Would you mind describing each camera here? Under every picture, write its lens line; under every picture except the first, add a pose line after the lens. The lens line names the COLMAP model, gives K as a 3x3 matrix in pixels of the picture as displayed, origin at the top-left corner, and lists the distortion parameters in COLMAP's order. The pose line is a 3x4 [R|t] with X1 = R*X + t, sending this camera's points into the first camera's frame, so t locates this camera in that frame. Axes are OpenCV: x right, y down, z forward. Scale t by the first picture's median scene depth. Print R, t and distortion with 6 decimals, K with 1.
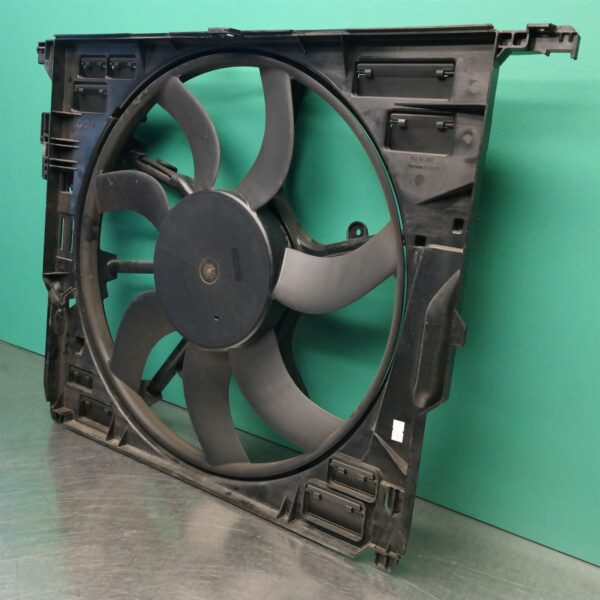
lens RADIAL K [[728.5, 0, 300.0], [0, 728.5, 300.0], [0, 0, 1]] dist [0.010563, 0.000441]
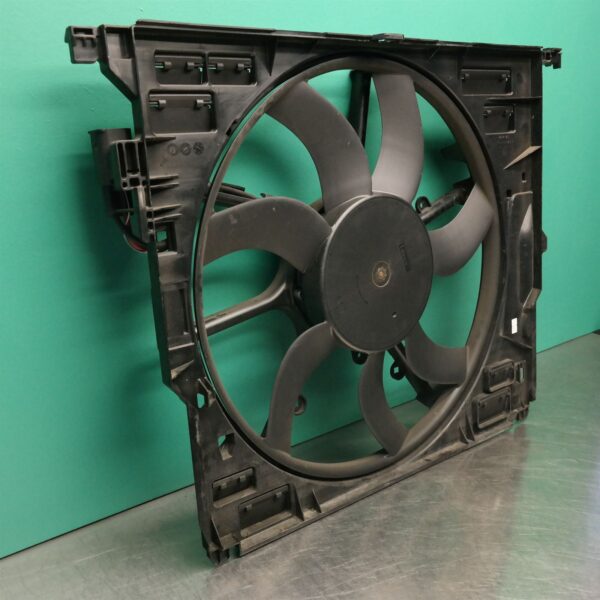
lens RADIAL K [[728.5, 0, 300.0], [0, 728.5, 300.0], [0, 0, 1]] dist [0.010563, 0.000441]
pose [[0.248850, -0.308442, 0.918116, -1.179079], [0.262304, 0.933973, 0.242673, -0.303802], [-0.932347, 0.180436, 0.313325, 0.859266]]
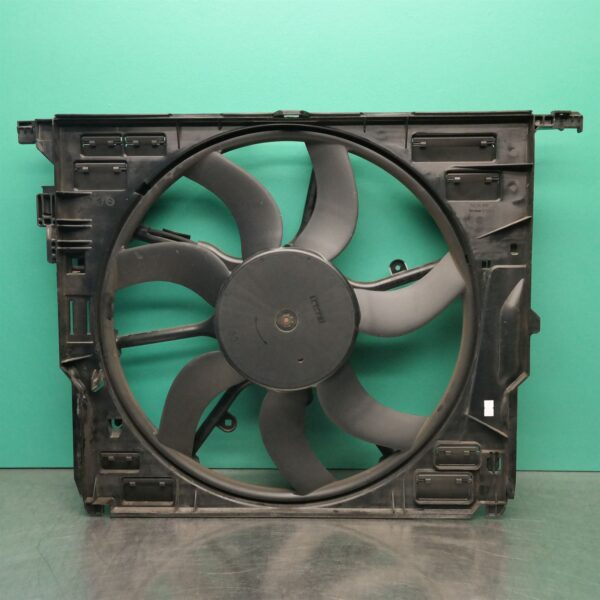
lens RADIAL K [[728.5, 0, 300.0], [0, 728.5, 300.0], [0, 0, 1]] dist [0.010563, 0.000441]
pose [[0.819251, -0.151897, 0.552951, -0.781341], [0.190367, 0.981635, -0.012389, -0.057215], [-0.540914, 0.115414, 0.833122, 0.054664]]
